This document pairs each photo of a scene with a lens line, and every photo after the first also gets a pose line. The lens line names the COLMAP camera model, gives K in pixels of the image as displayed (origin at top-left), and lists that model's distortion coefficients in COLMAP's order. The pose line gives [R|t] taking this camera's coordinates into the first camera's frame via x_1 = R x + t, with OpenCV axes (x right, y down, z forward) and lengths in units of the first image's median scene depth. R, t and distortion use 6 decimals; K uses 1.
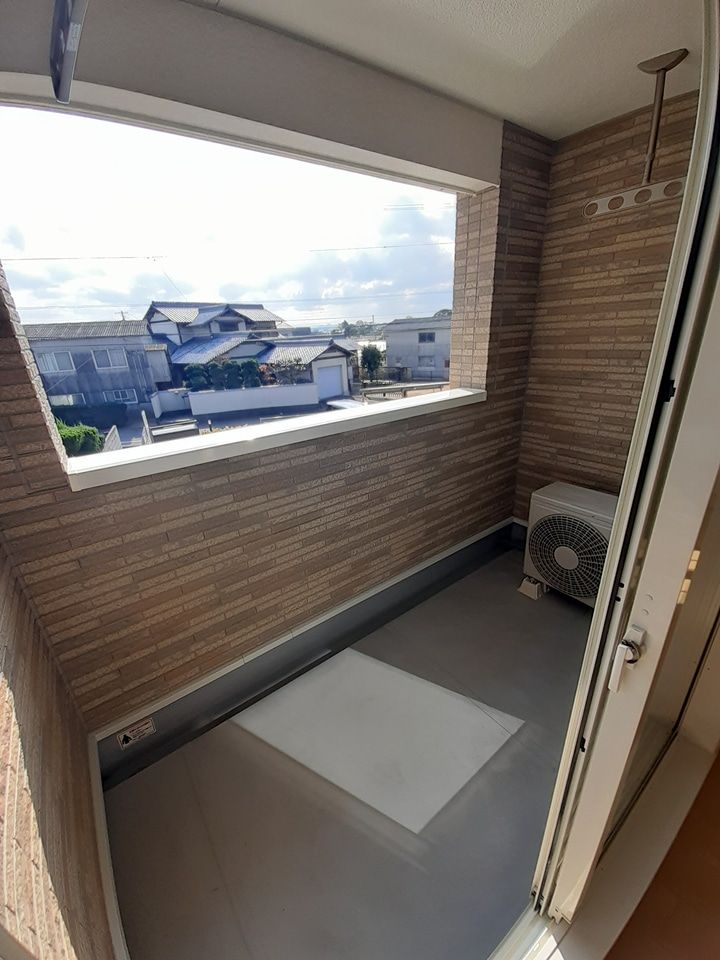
lens RADIAL K [[385.9, 0, 360.0], [0, 385.9, 480.0], [0, 0, 1]] dist [0.015615, -0.013019]
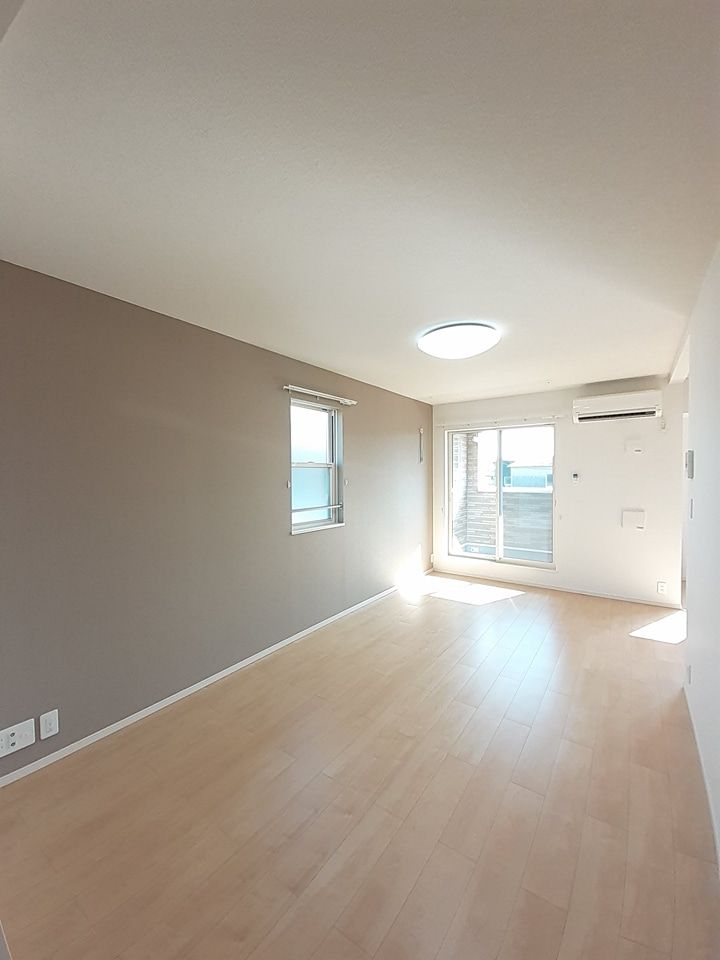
lens RADIAL K [[385.9, 0, 360.0], [0, 385.9, 480.0], [0, 0, 1]] dist [0.015615, -0.013019]
pose [[0.301914, 0.069201, -0.950820, 2.722553], [-0.356091, 0.933360, -0.045139, 0.497286], [0.884334, 0.352207, 0.306437, -1.533668]]
